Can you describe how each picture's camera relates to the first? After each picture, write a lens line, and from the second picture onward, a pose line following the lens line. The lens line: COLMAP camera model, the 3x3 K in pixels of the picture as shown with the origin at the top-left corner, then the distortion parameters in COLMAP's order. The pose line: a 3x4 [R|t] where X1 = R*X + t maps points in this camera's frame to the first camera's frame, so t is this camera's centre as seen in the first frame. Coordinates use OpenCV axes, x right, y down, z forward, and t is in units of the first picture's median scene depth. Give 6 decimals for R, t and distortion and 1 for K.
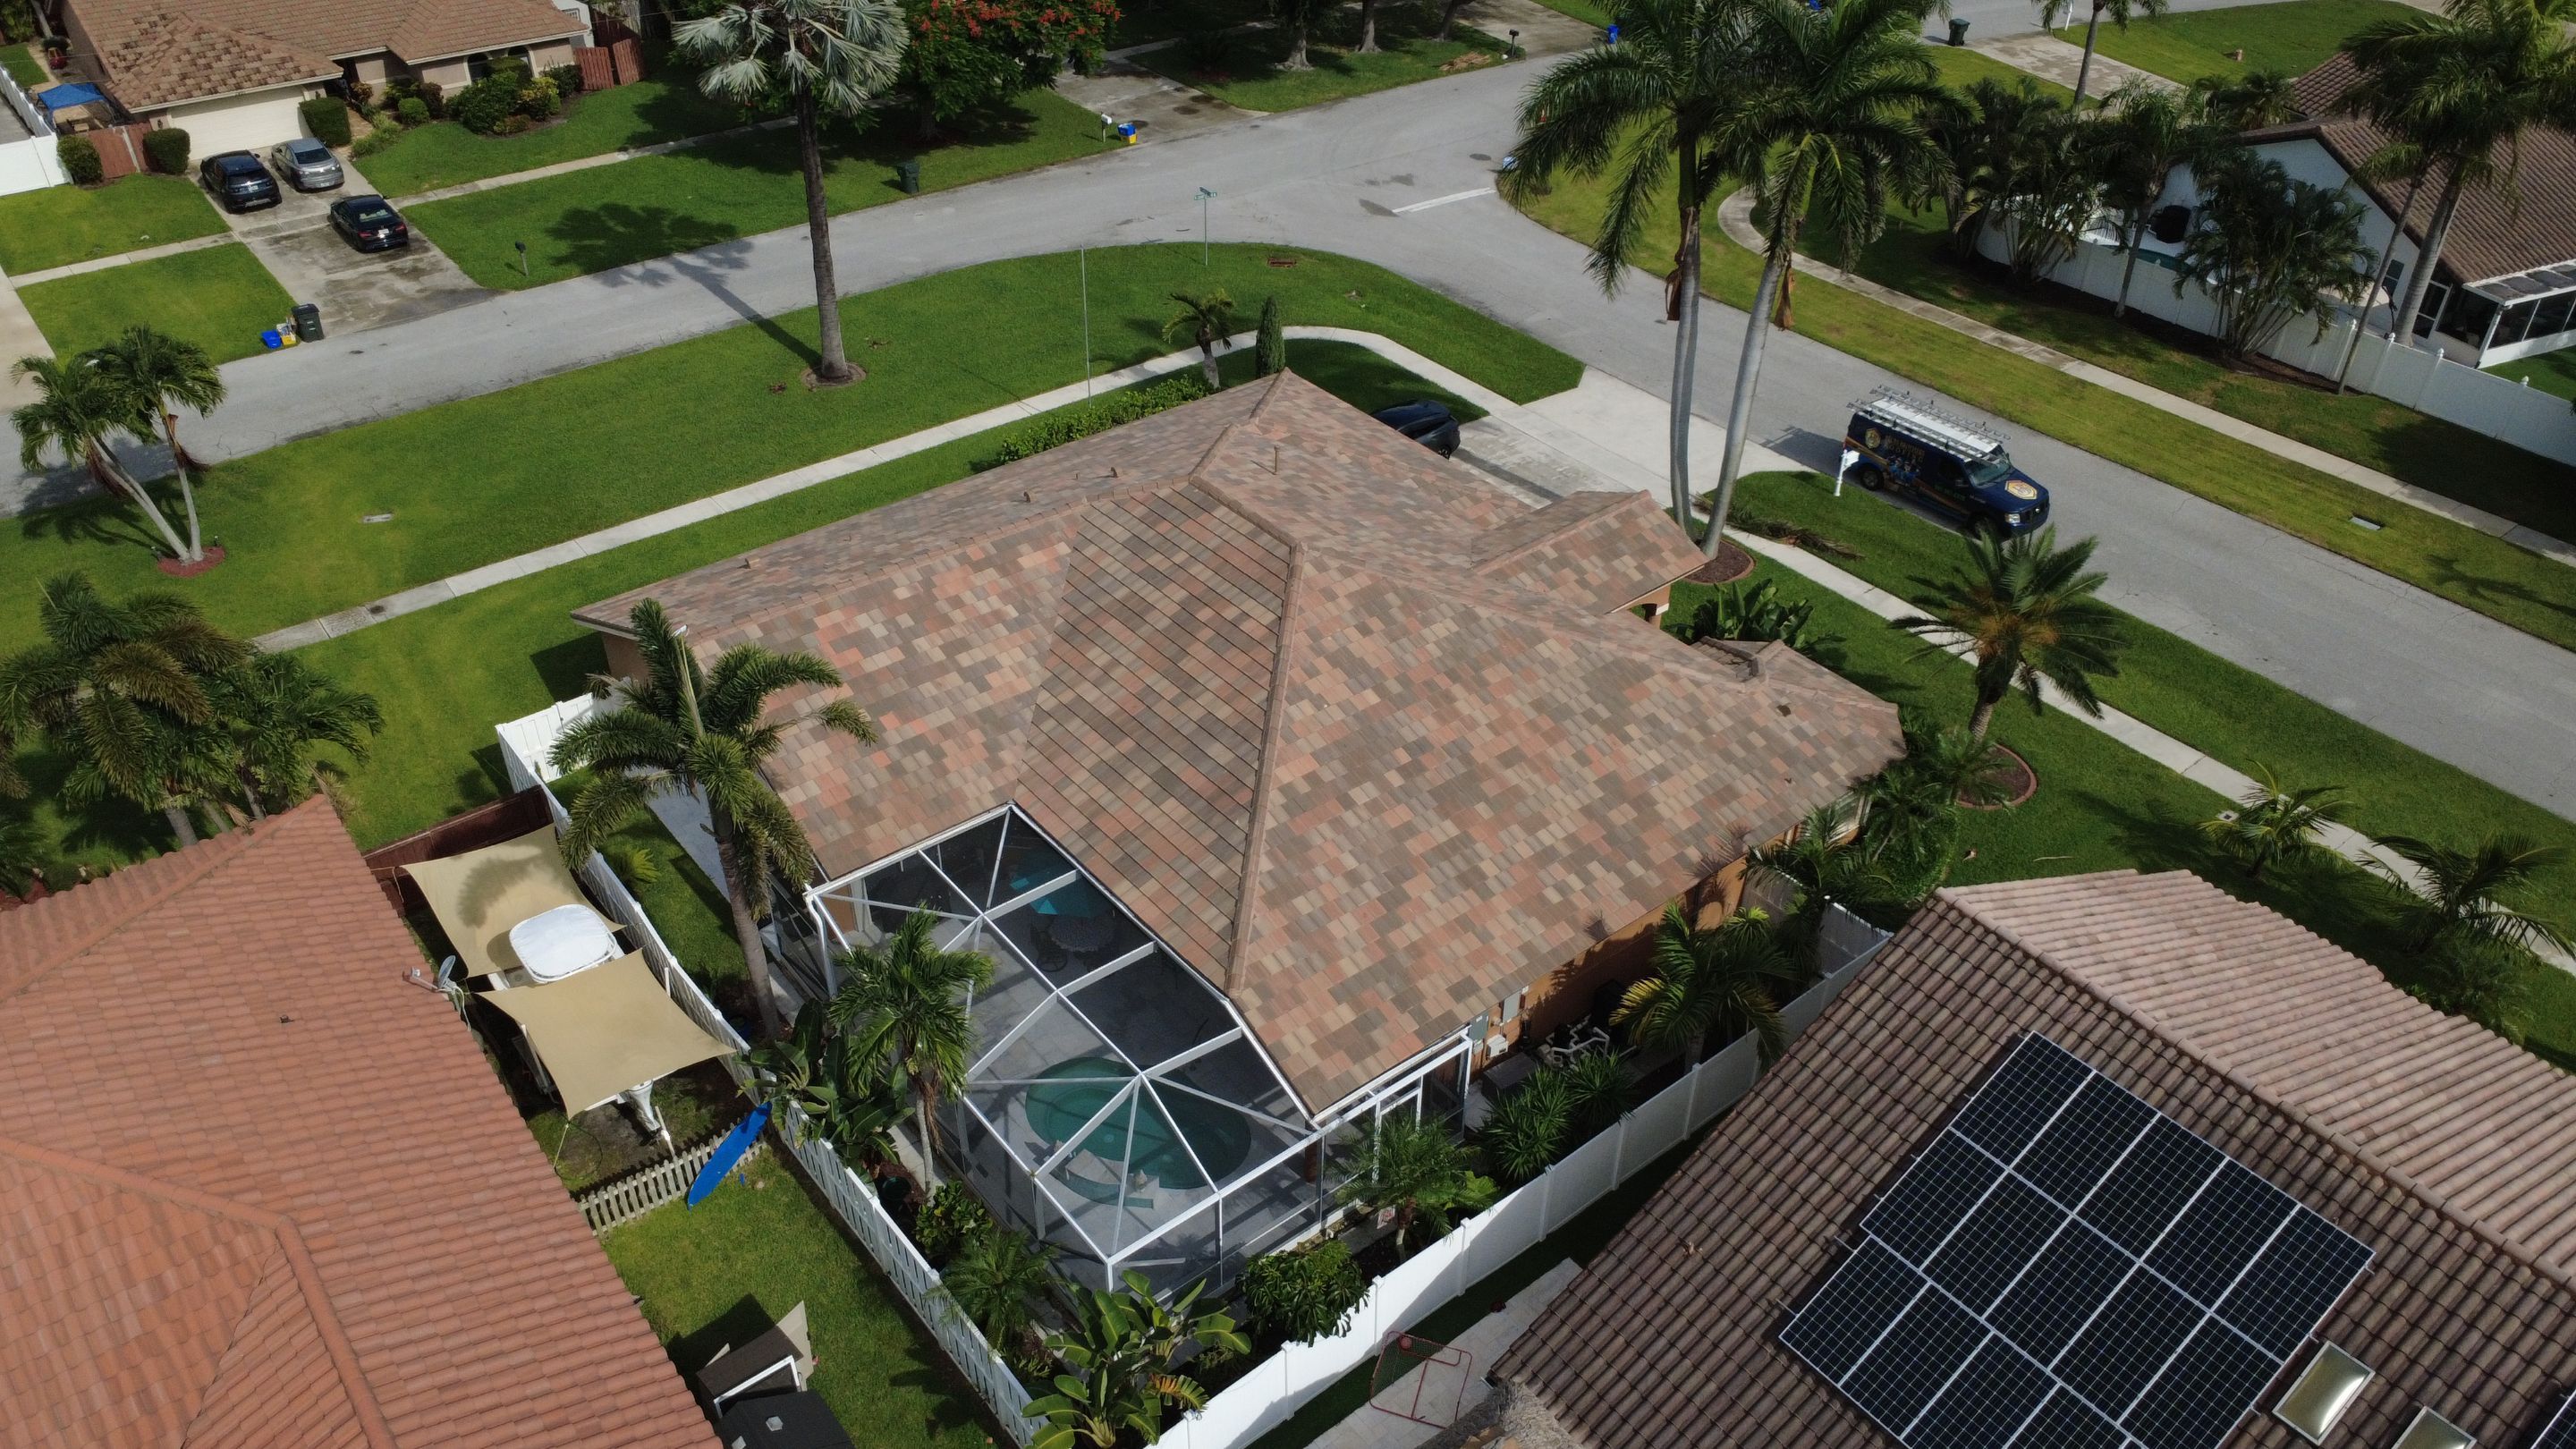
lens RADIAL K [[1870.2, 0, 1286.2], [0, 1870.2, 711.4], [0, 0, 1]] dist [0.005023, -0.004495]
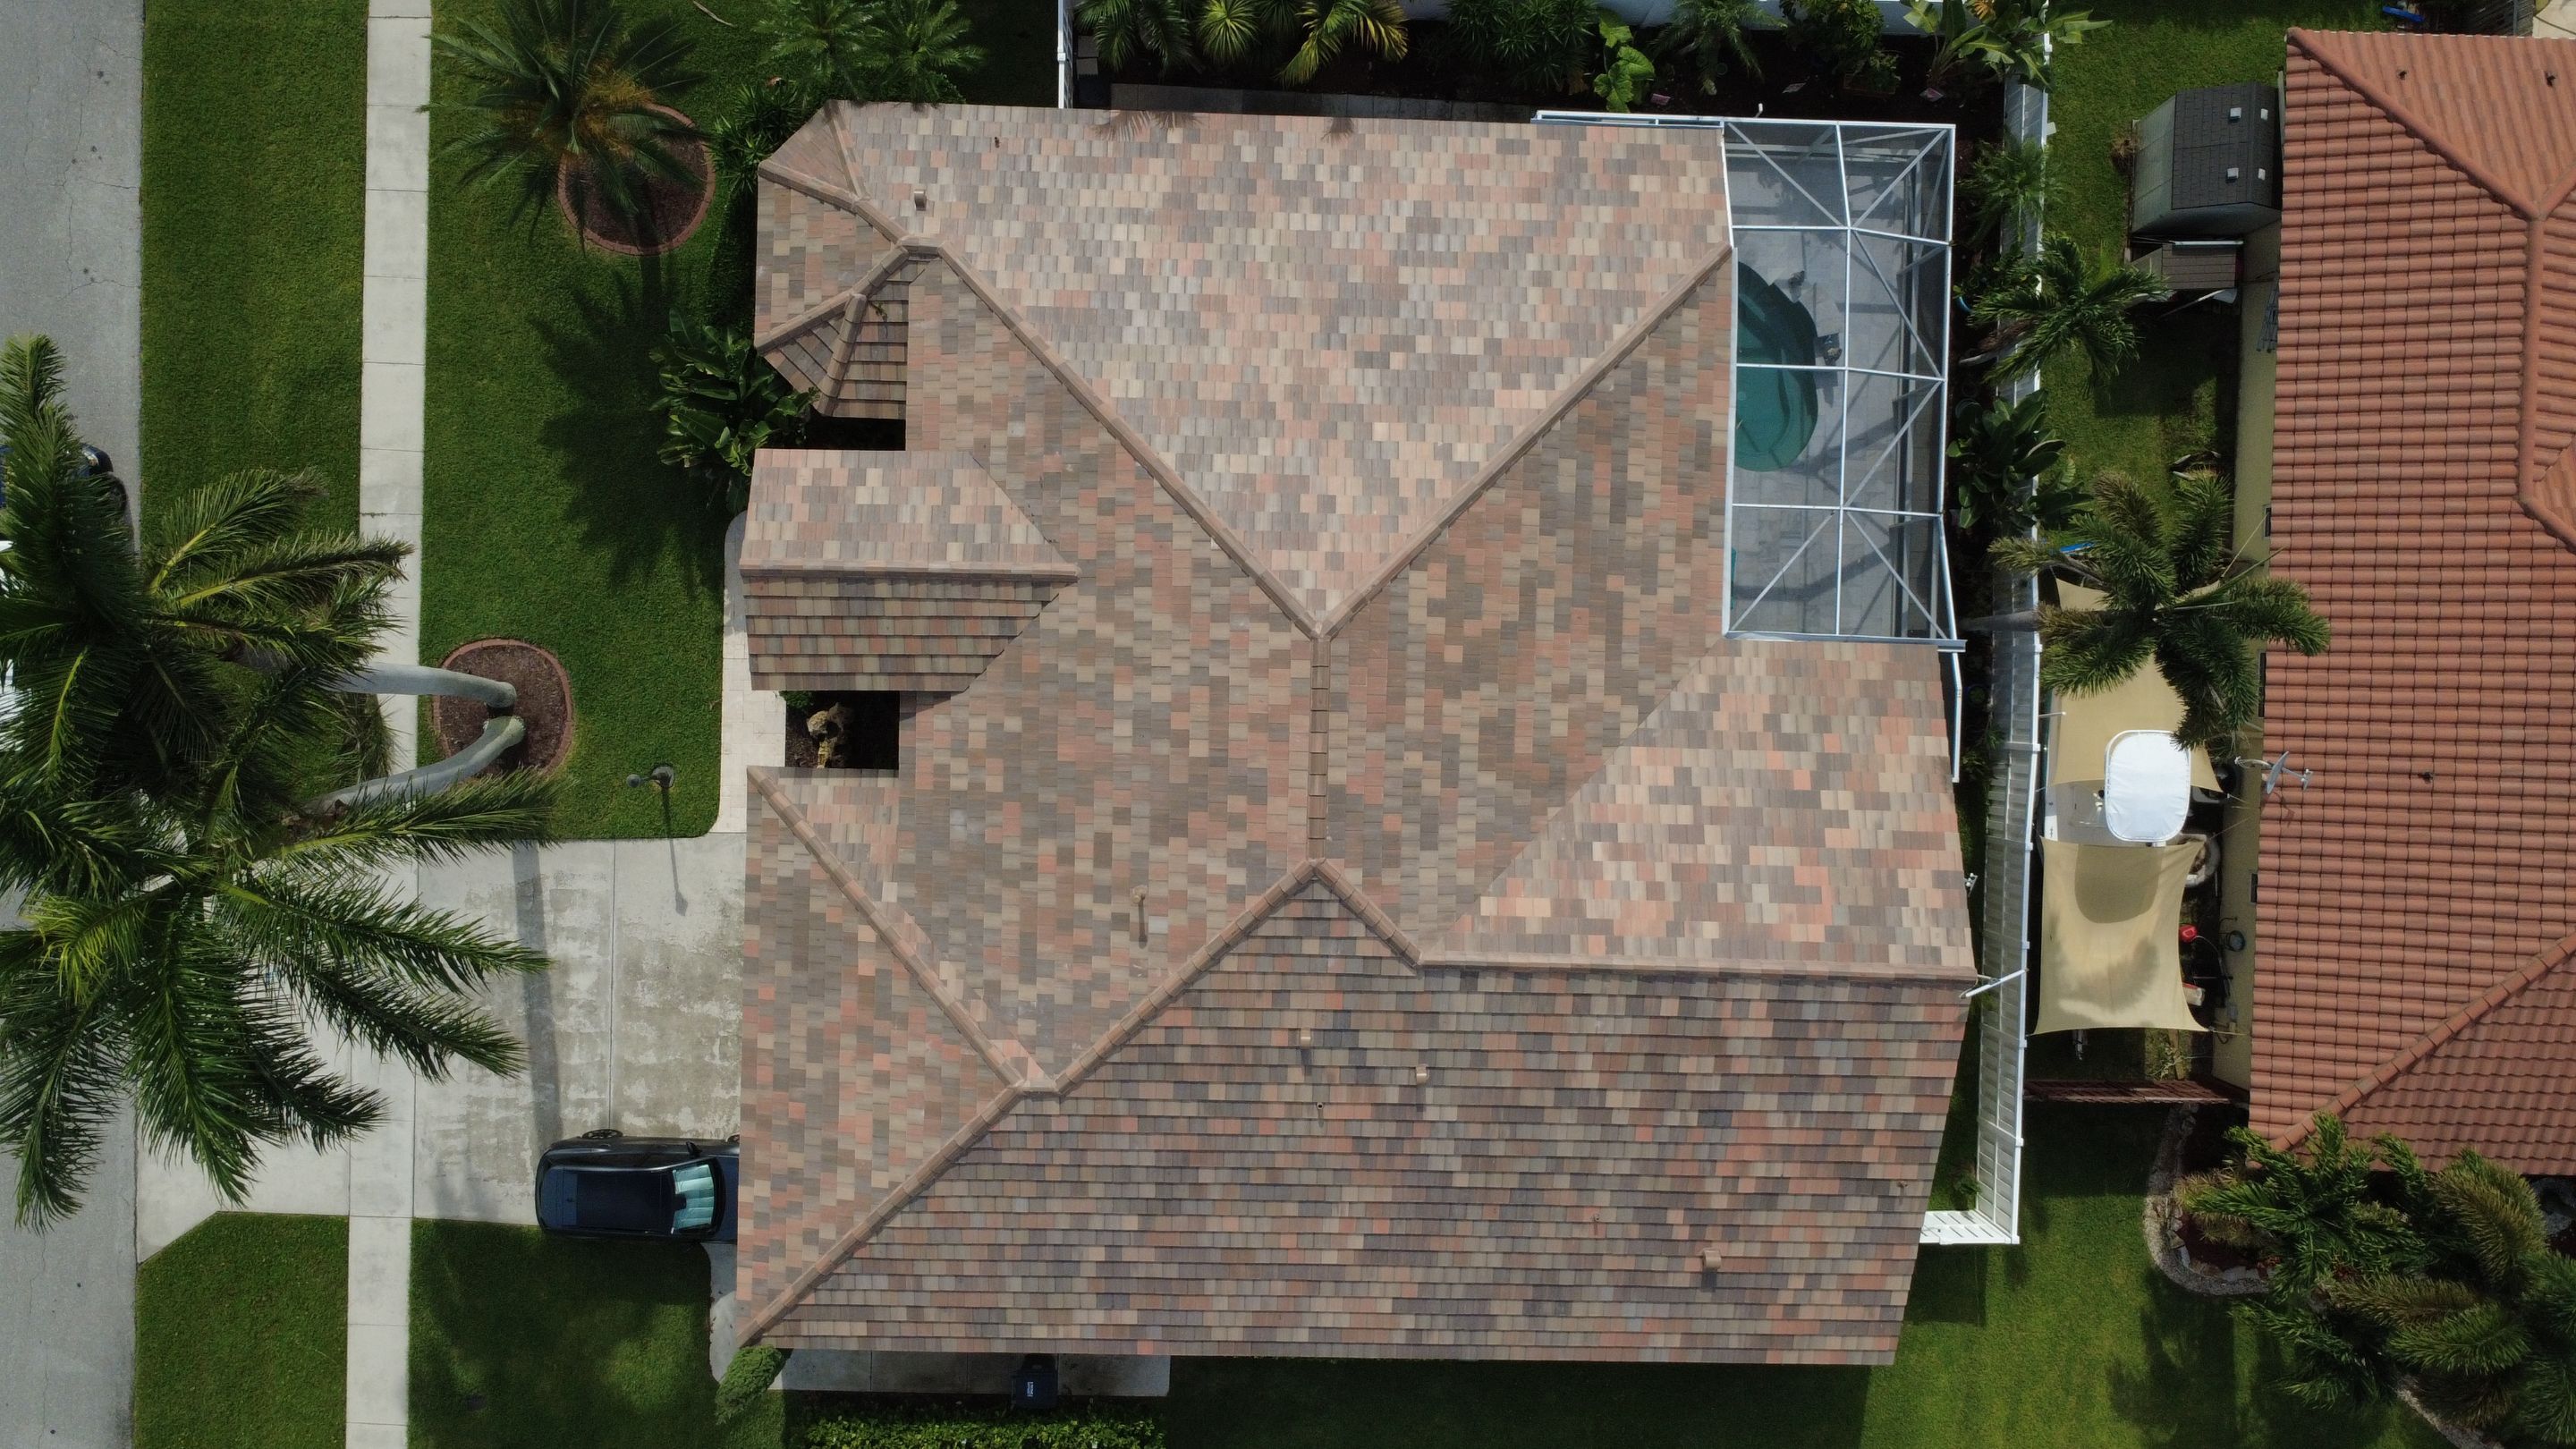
lens RADIAL K [[1870.2, 0, 1278.7], [0, 1870.2, 723.0], [0, 0, 1]] dist [0.005023, -0.004495]
pose [[-0.766917, -0.640155, -0.045152, 0.022599], [0.345822, -0.471519, 0.811220, -0.516039], [-0.540597, 0.606524, 0.582996, 0.397551]]
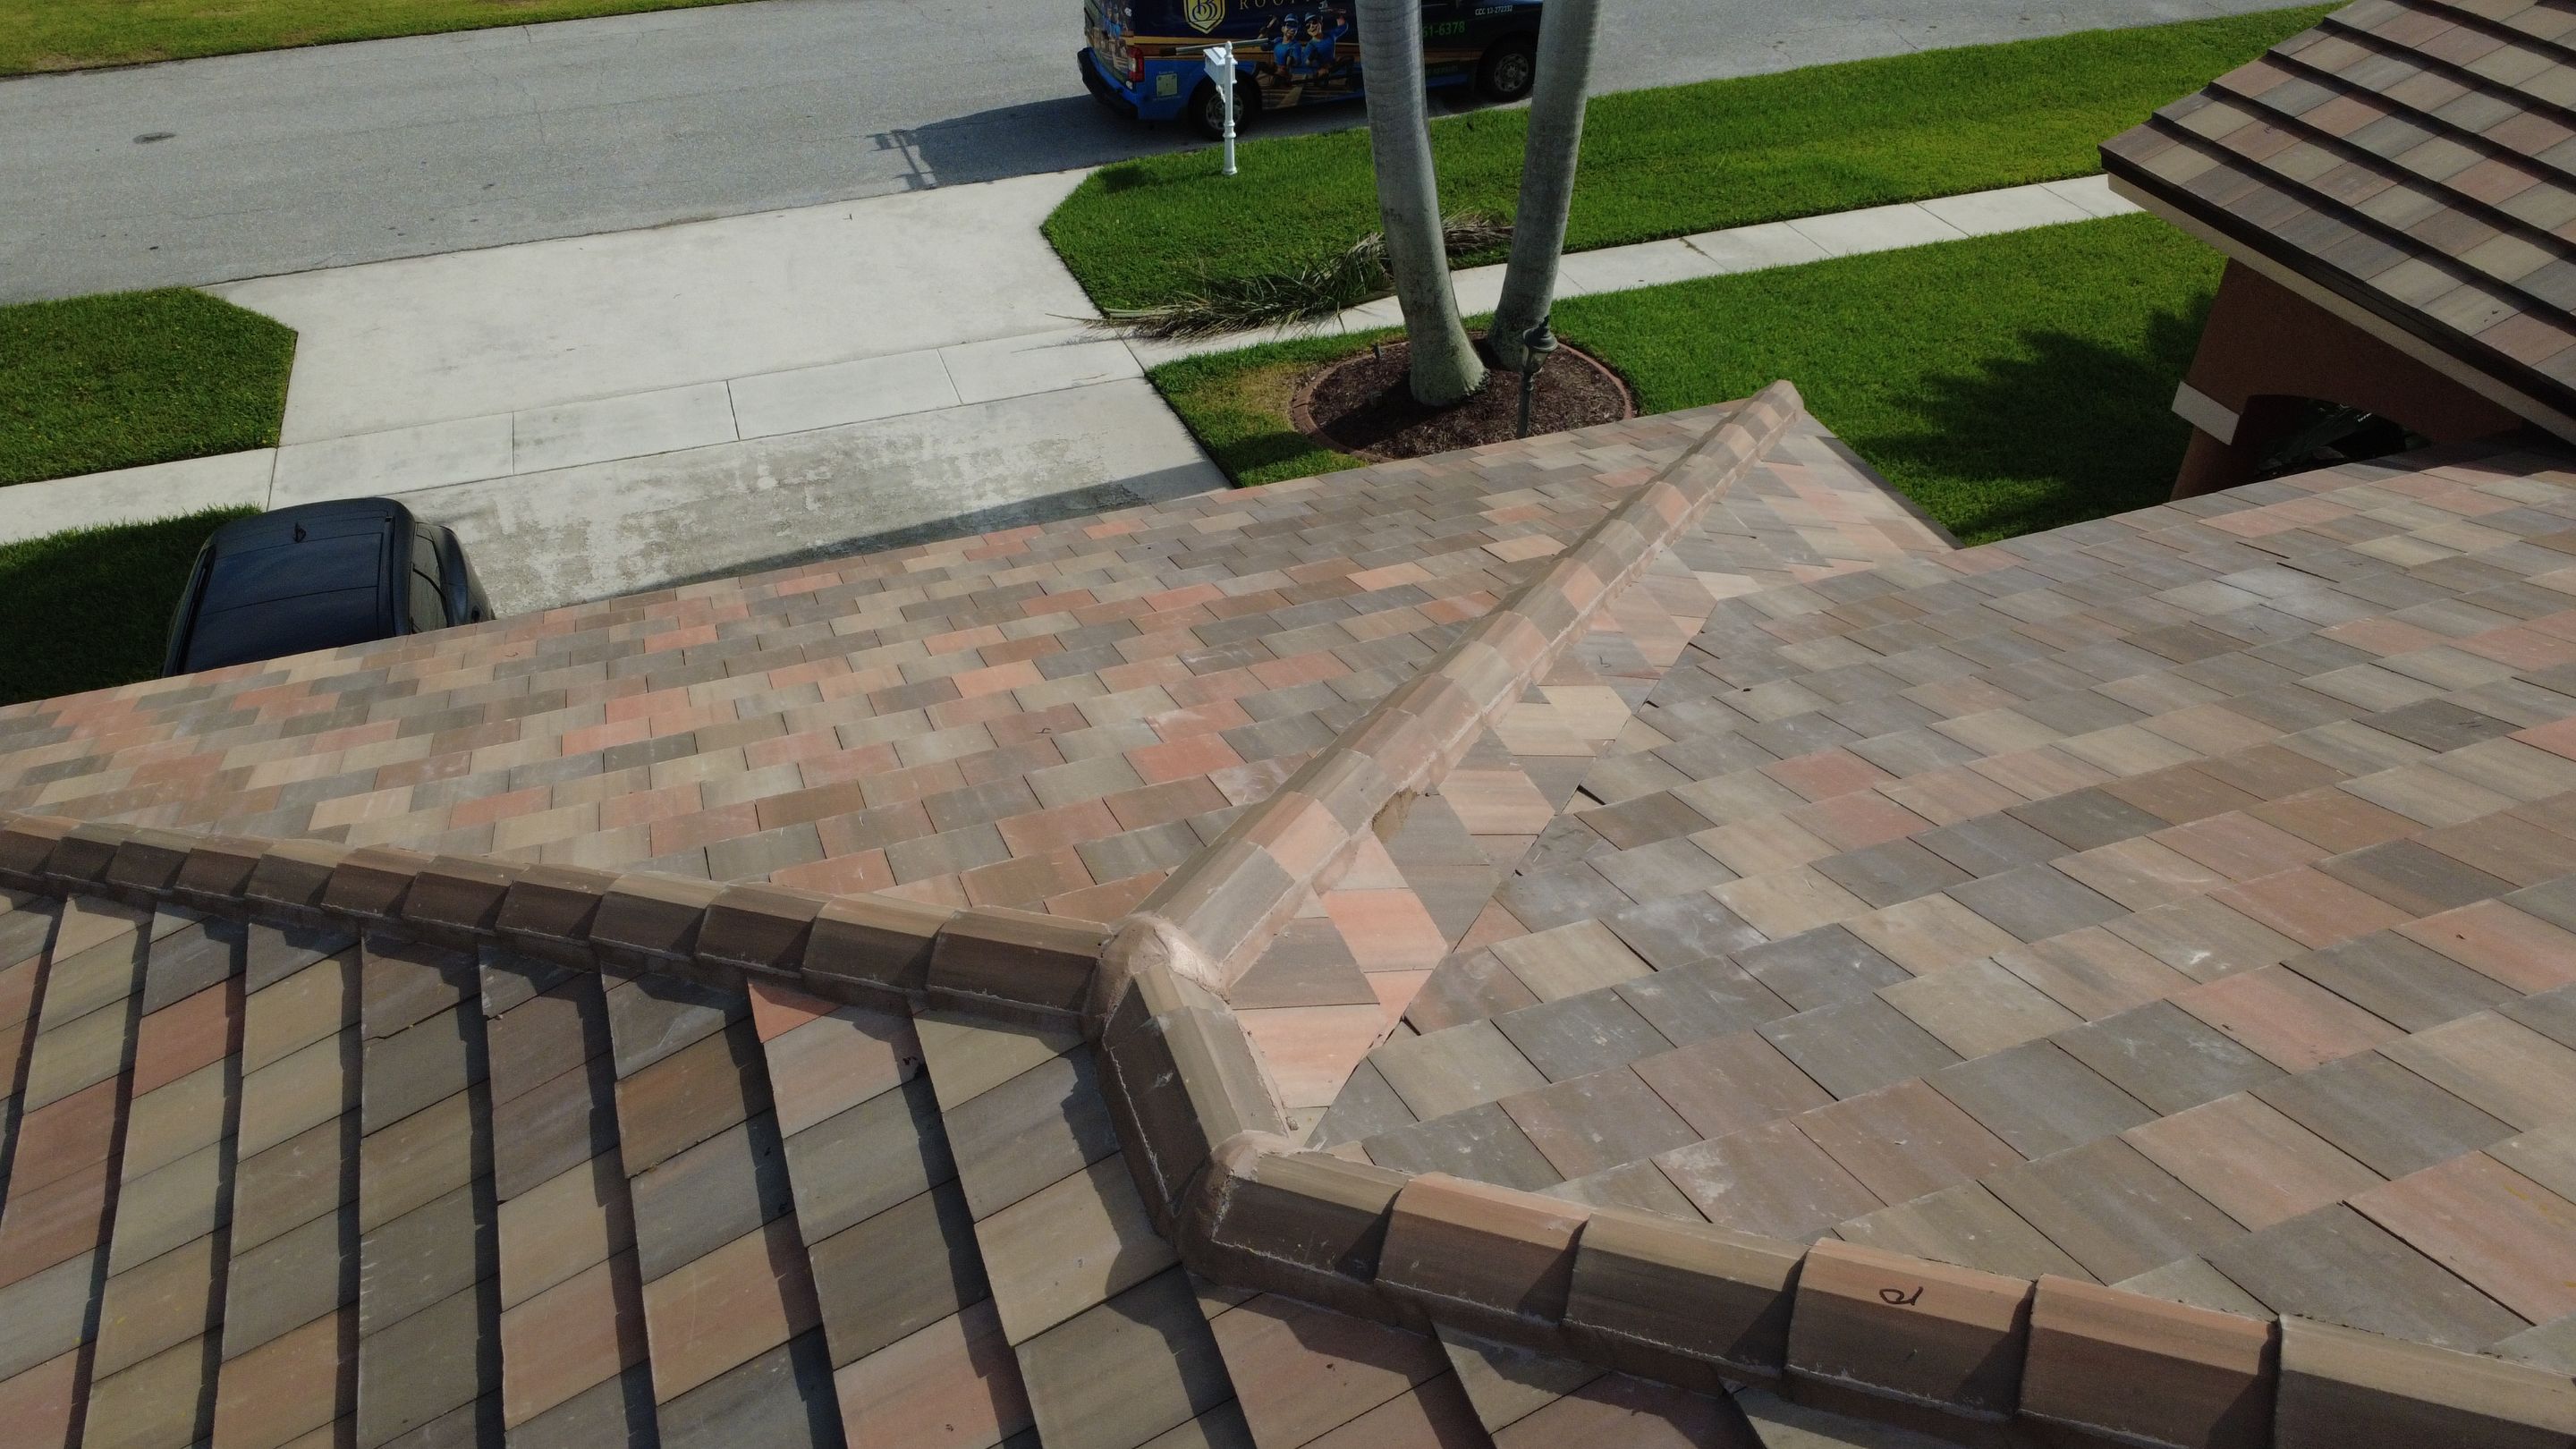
lens RADIAL K [[1870.2, 0, 1286.5], [0, 1870.2, 719.2], [0, 0, 1]] dist [0.005023, -0.004495]
pose [[0.315283, -0.584681, 0.747492, -0.060222], [0.547650, 0.755371, 0.359852, -0.161507], [-0.775033, 0.295909, 0.558356, 0.795419]]
